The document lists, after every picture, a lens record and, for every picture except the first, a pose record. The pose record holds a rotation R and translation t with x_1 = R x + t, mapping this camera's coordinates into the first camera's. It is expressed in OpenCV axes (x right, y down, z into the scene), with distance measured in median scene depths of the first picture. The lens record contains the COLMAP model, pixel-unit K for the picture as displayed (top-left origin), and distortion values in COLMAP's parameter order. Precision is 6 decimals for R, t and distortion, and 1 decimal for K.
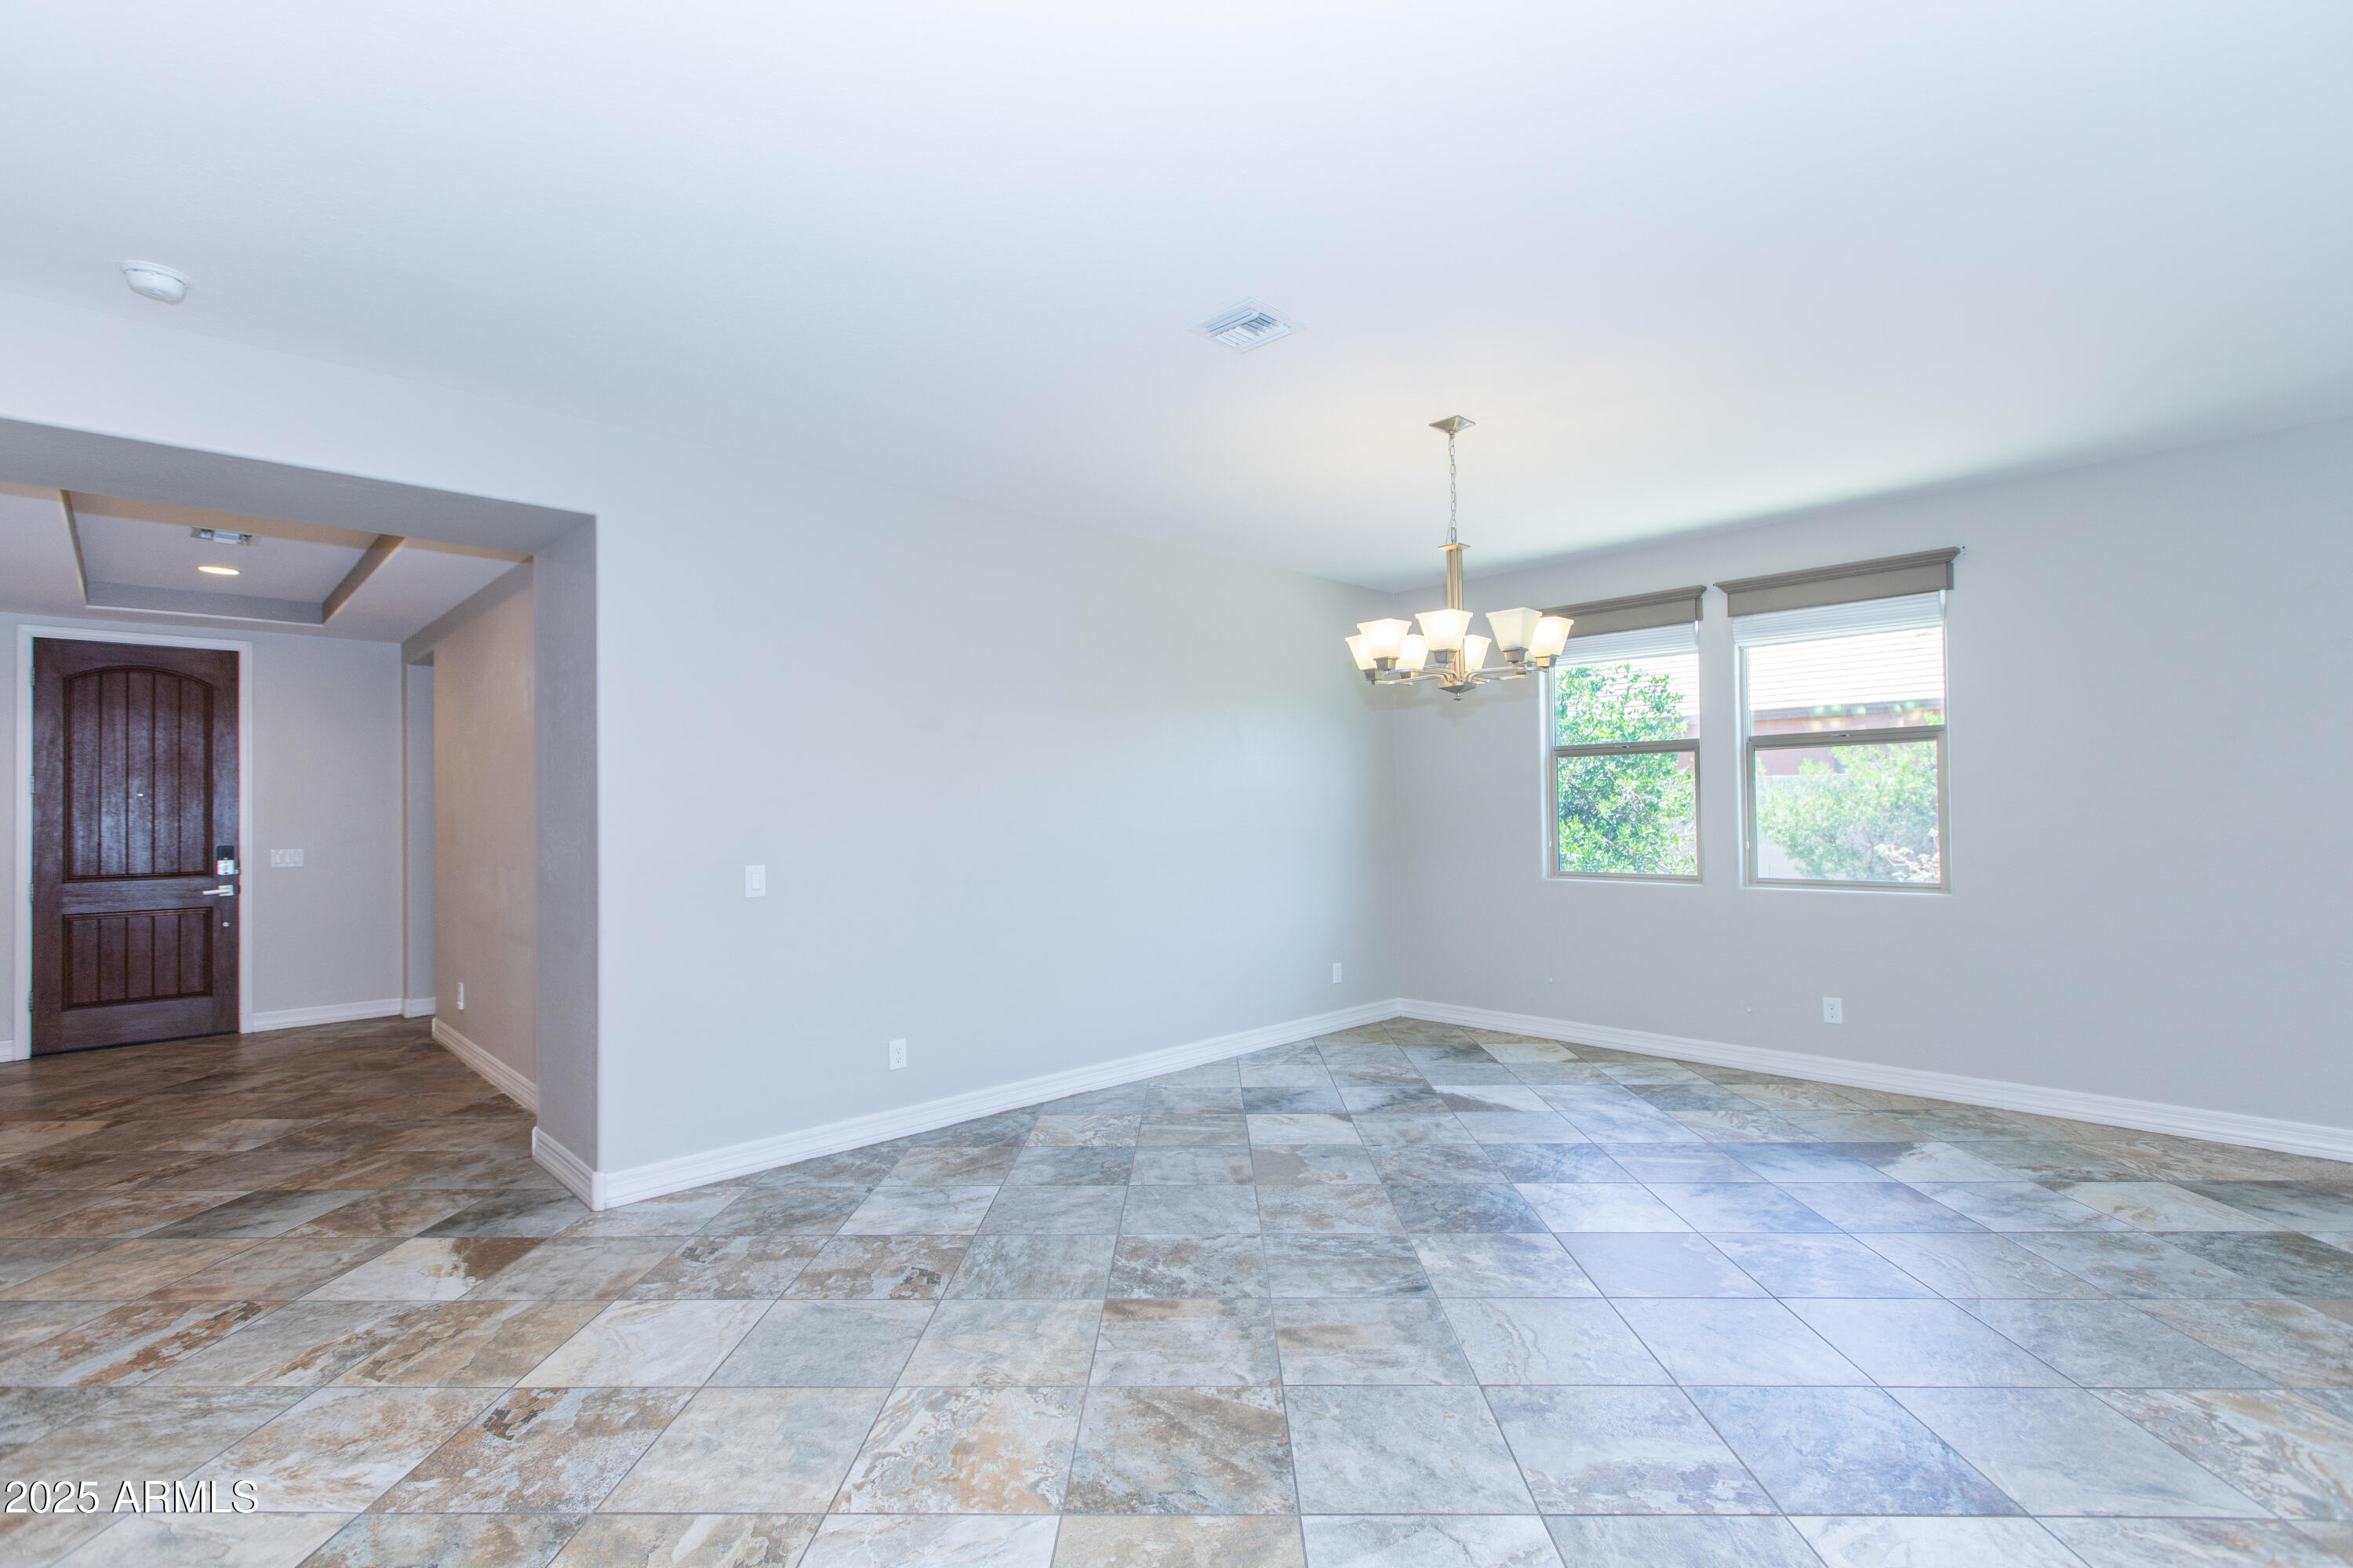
lens RADIAL K [[1086.3, 0, 1180.6], [0, 1086.3, 799.9], [0, 0, 1]] dist [0.002606, -0.000422]
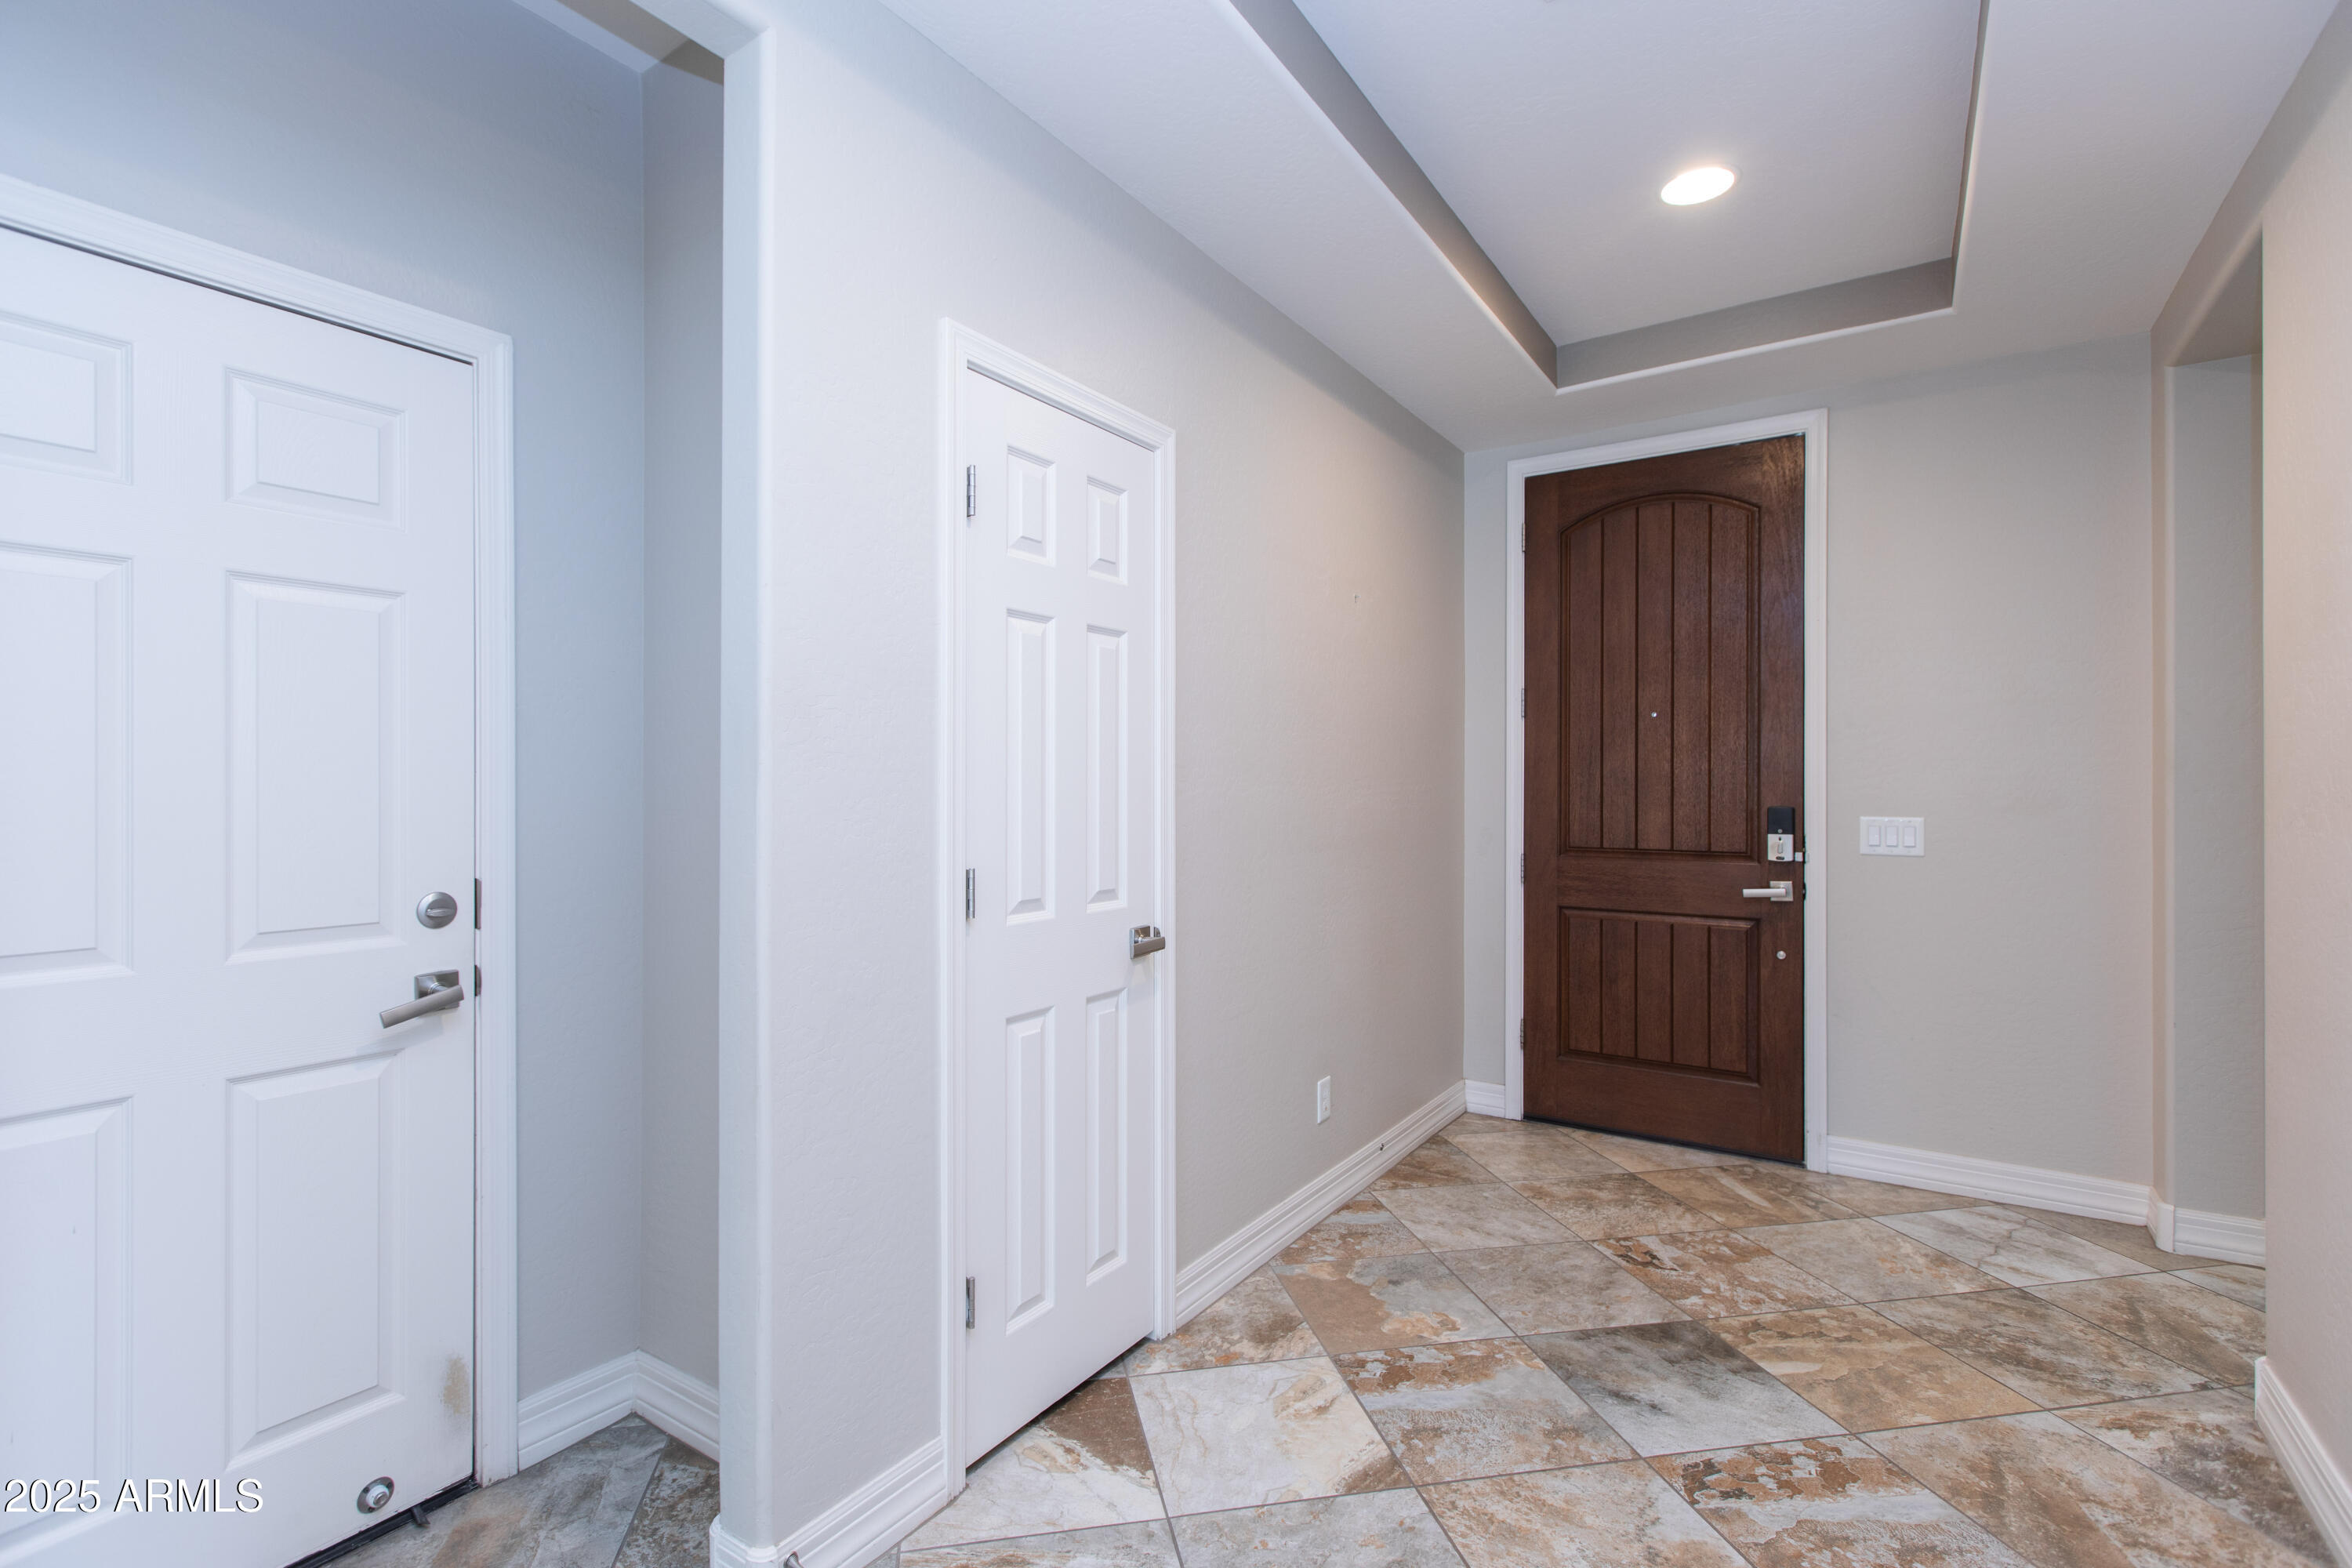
lens RADIAL K [[1063.9, 0, 1176.0], [0, 1063.9, 784.0], [0, 0, 1]] dist [0.004334, -0.001496]
pose [[0.202171, 0.007740, -0.979320, -0.477129], [0.006690, 0.999935, 0.009284, 0.027436], [0.979327, -0.008429, 0.202106, 0.672678]]
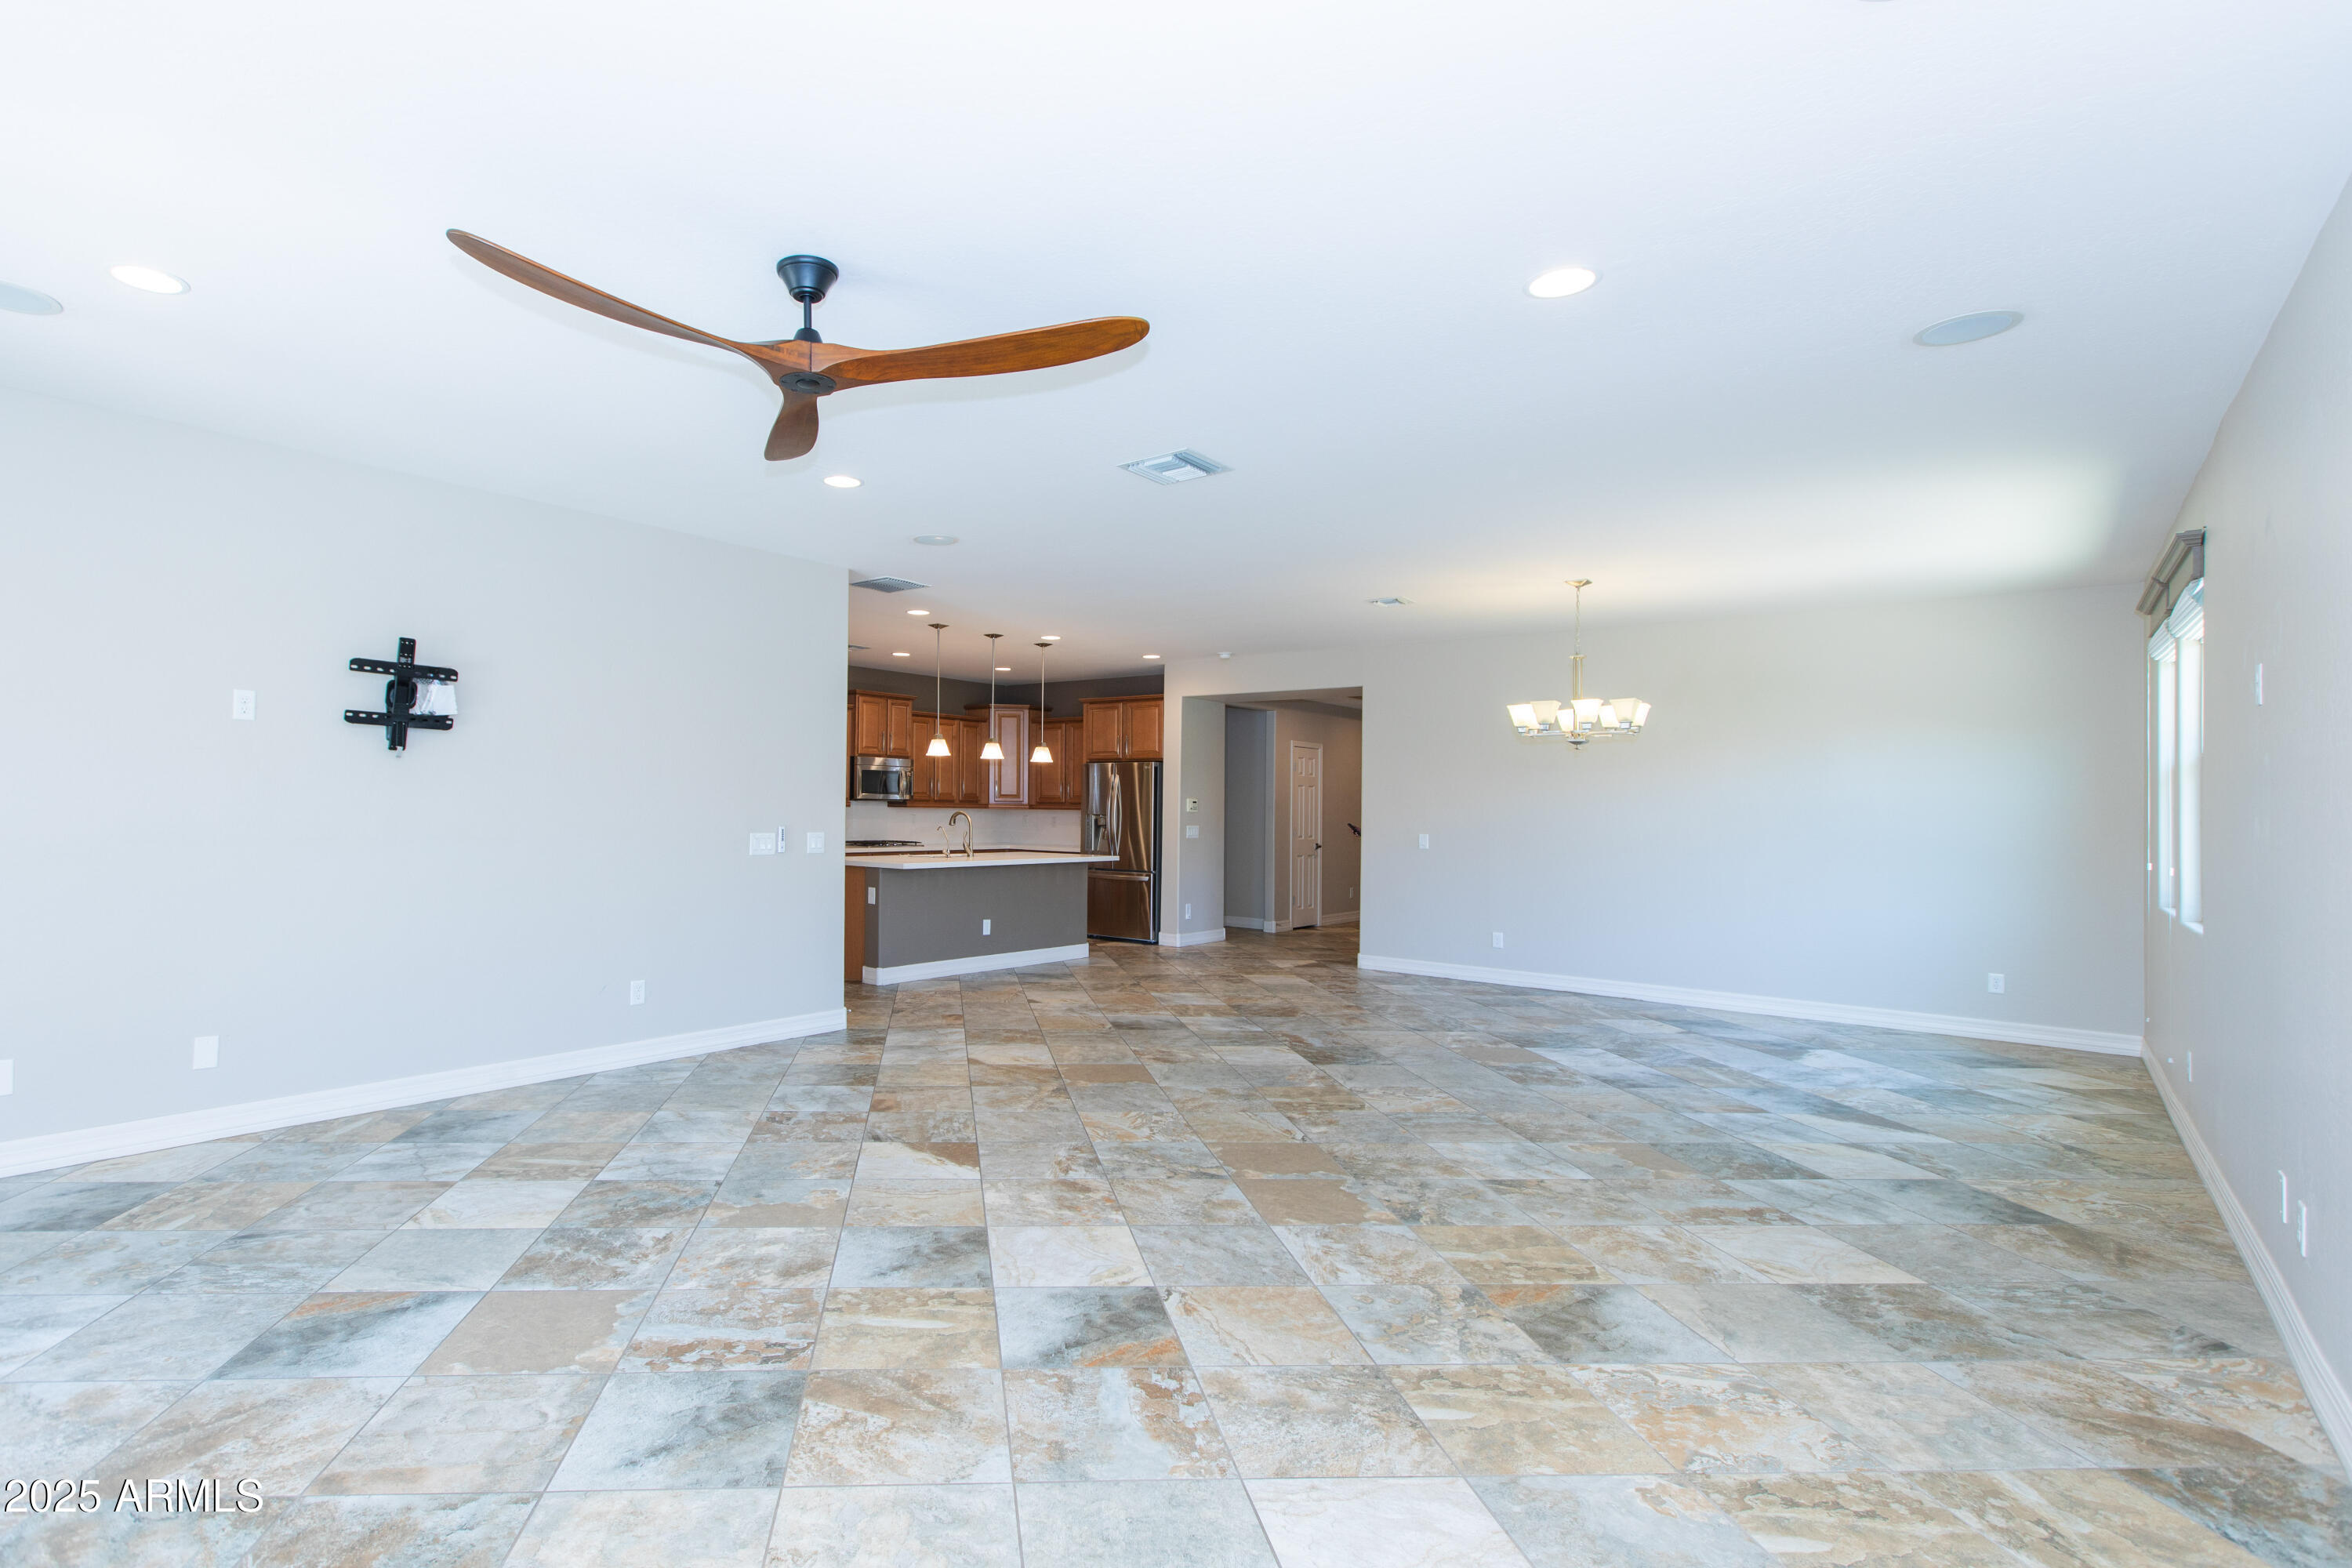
lens RADIAL K [[1142.7, 0, 1009.2], [0, 1142.7, 810.1], [0, 0, 1]] dist [0.000658, -0.000380]
pose [[0.081021, 0.019265, -0.996526, 1.169190], [-0.008684, 0.999789, 0.018622, -0.014793], [0.996675, 0.007145, 0.081171, -0.009467]]
